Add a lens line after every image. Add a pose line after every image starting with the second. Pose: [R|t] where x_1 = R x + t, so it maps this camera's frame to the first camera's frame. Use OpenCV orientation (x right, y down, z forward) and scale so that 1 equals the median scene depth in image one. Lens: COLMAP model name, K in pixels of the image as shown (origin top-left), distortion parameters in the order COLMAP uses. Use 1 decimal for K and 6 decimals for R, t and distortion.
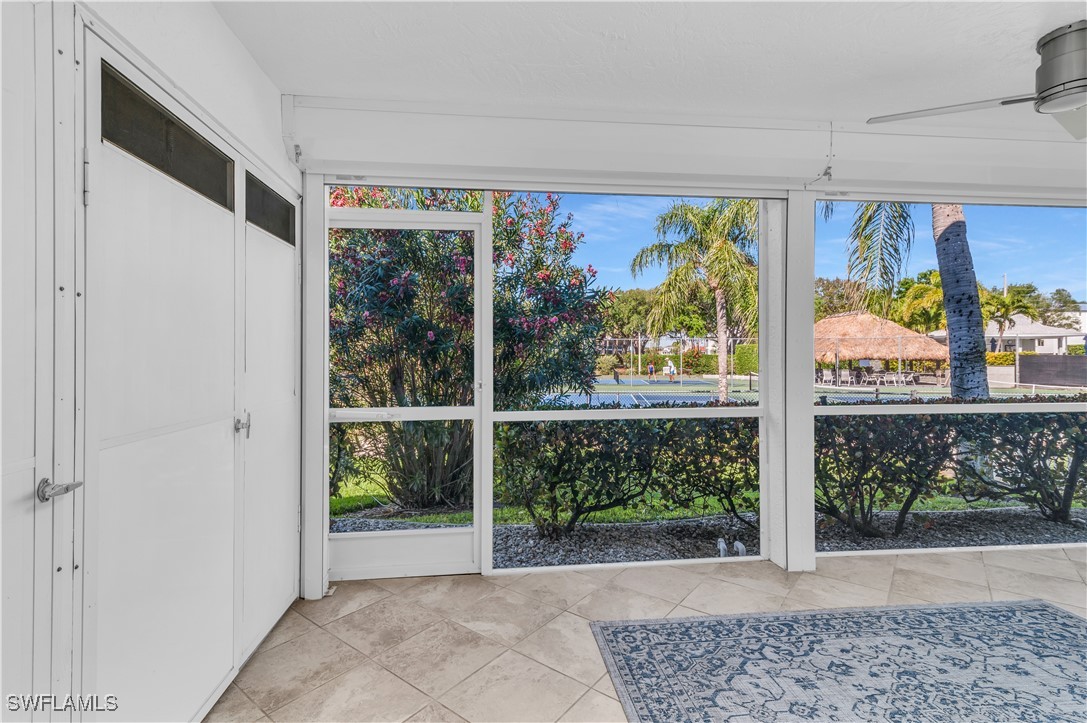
lens RADIAL K [[495.6, 0, 533.5], [0, 495.6, 354.8], [0, 0, 1]] dist [0.000760, -0.000100]
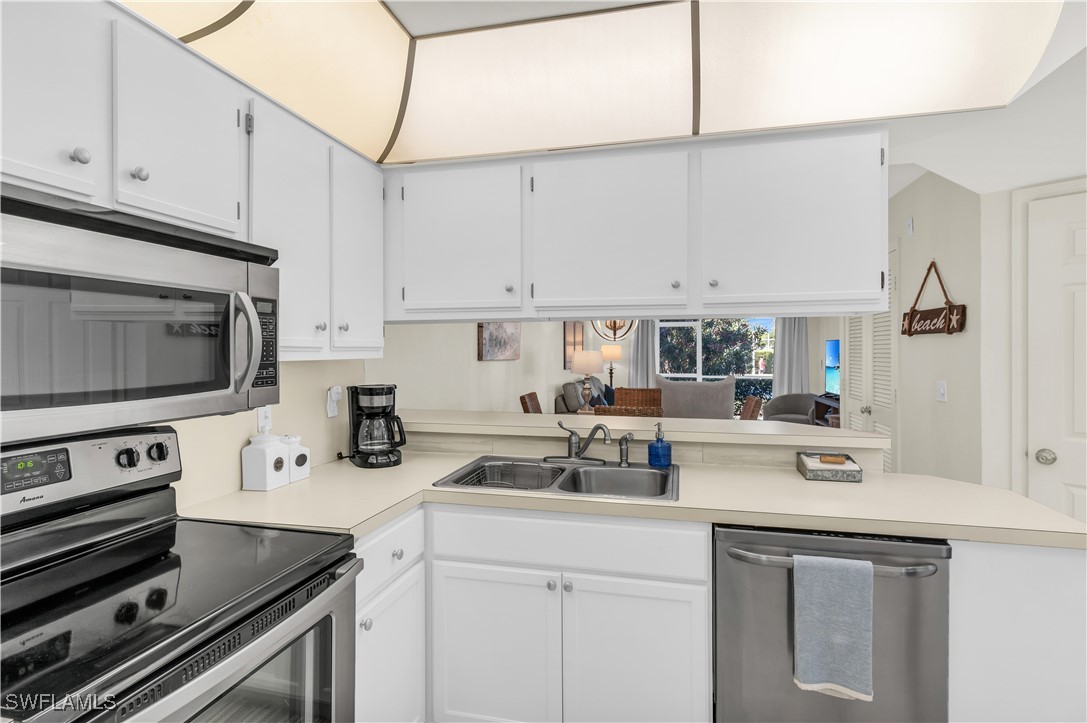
lens RADIAL K [[573.1, 0, 546.9], [0, 573.1, 356.9], [0, 0, 1]] dist [0.000803, 0.000153]
pose [[0.942551, 0.003959, -0.334039, 0.151478], [-0.000657, 0.999950, 0.009999, -0.036501], [0.334062, -0.009205, 0.942506, -2.029572]]
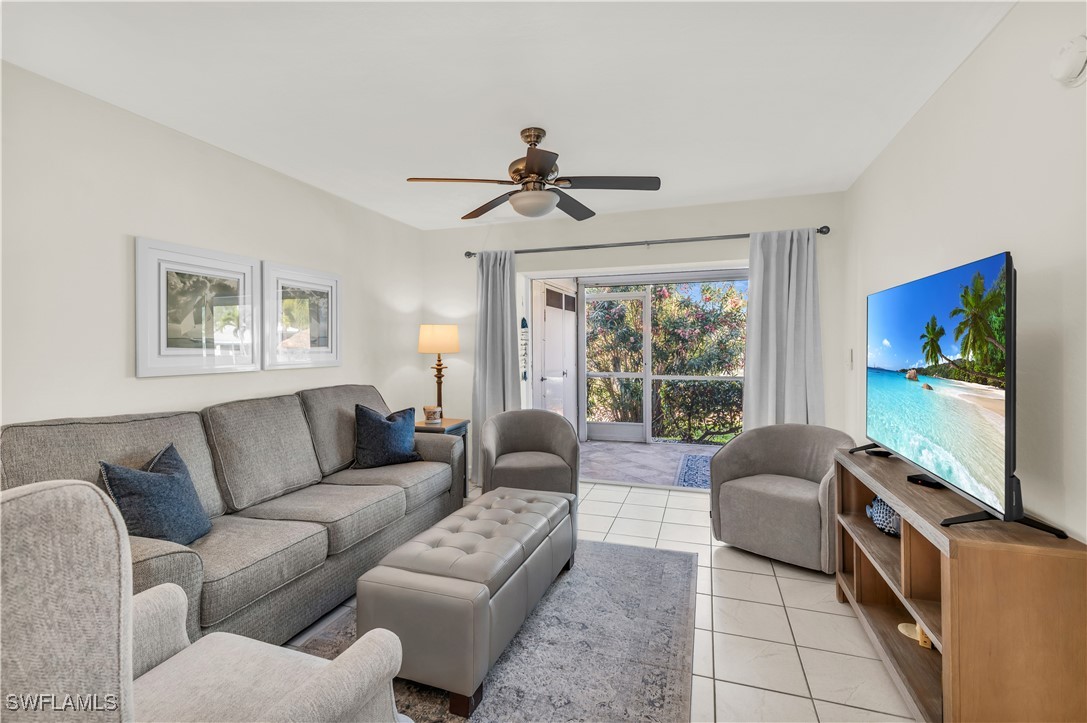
lens RADIAL K [[495.6, 0, 539.8], [0, 495.6, 350.7], [0, 0, 1]] dist [0.000760, -0.000100]
pose [[0.904313, 0.001417, -0.426867, 0.268305], [0.003656, 0.999932, 0.011065, -0.016959], [0.426854, -0.011567, 0.904247, -0.816305]]
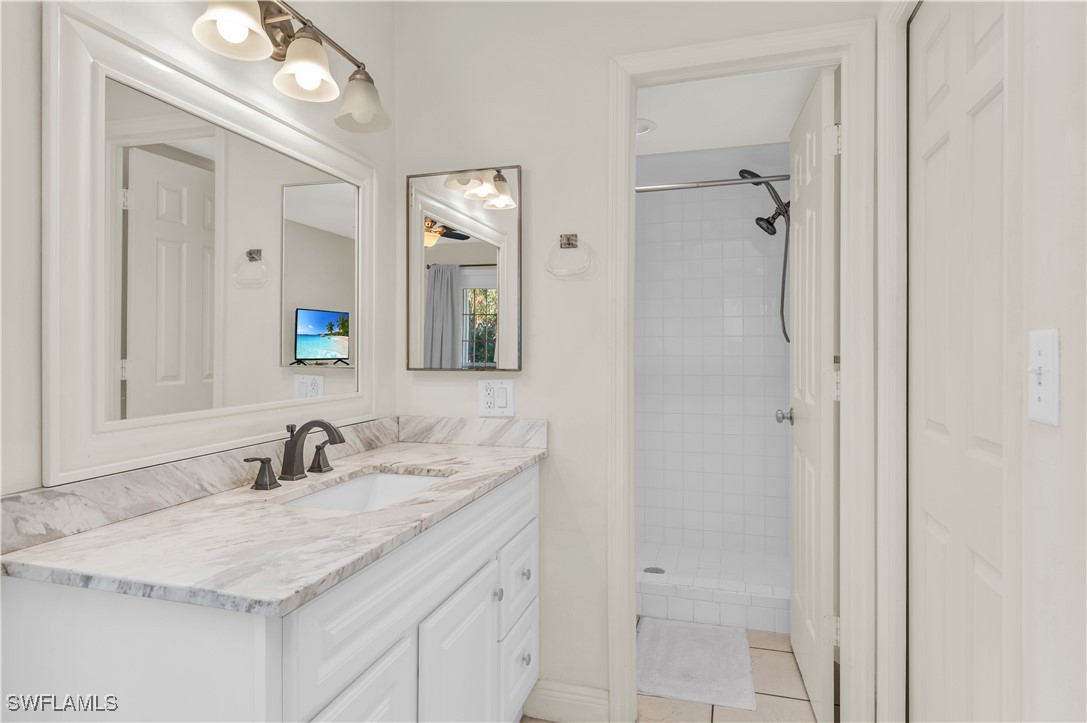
lens RADIAL K [[616.3, 0, 542.3], [0, 616.3, 353.6], [0, 0, 1]] dist [0.010179, 0.000642]
pose [[-0.924328, -0.004833, 0.381568, -0.968348], [-0.002558, 0.999976, 0.006469, 0.049277], [-0.381590, 0.005003, -0.924318, 1.159257]]
